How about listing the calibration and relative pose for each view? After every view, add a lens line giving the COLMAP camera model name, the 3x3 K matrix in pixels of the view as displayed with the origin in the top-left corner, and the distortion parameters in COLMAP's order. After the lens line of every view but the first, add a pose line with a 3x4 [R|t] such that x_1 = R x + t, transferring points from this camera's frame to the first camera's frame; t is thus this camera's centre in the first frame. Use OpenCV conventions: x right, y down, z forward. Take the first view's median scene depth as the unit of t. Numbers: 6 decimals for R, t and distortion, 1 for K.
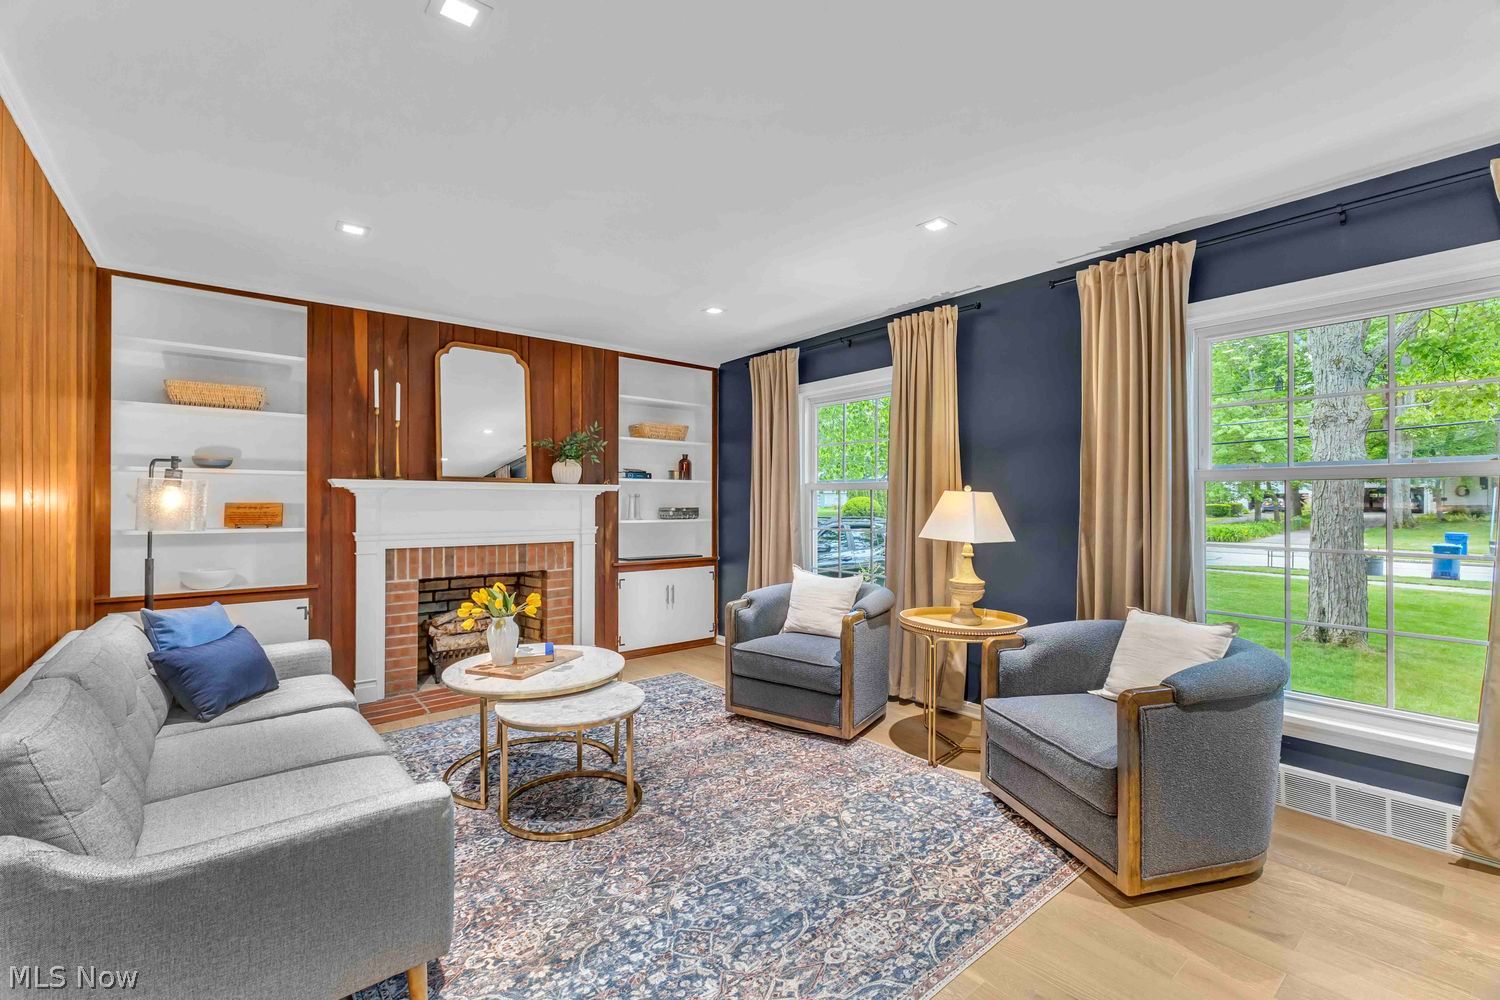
lens RADIAL K [[647.3, 0, 748.8], [0, 647.3, 500.9], [0, 0, 1]] dist [0.010824, -0.001534]
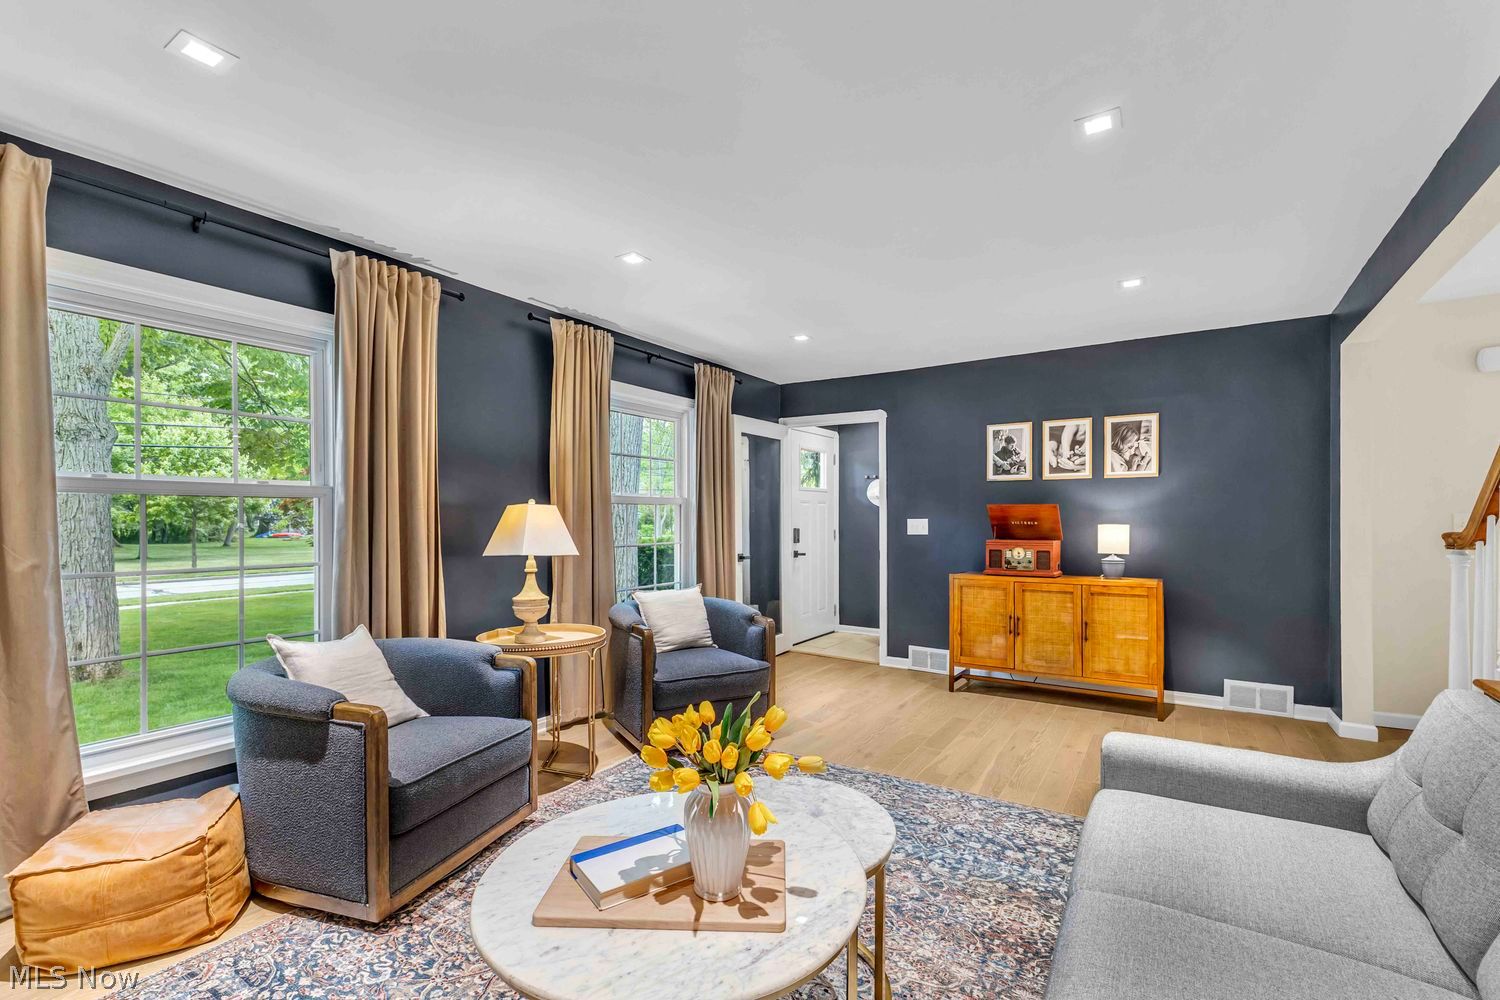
lens RADIAL K [[670.1, 0, 757.5], [0, 670.1, 521.6], [0, 0, 1]] dist [0.014075, 0.000289]
pose [[-0.320072, -0.000069, 0.947393, -1.095305], [0.008883, 0.999956, 0.003074, 0.014024], [-0.947352, 0.009400, -0.320057, 1.517364]]
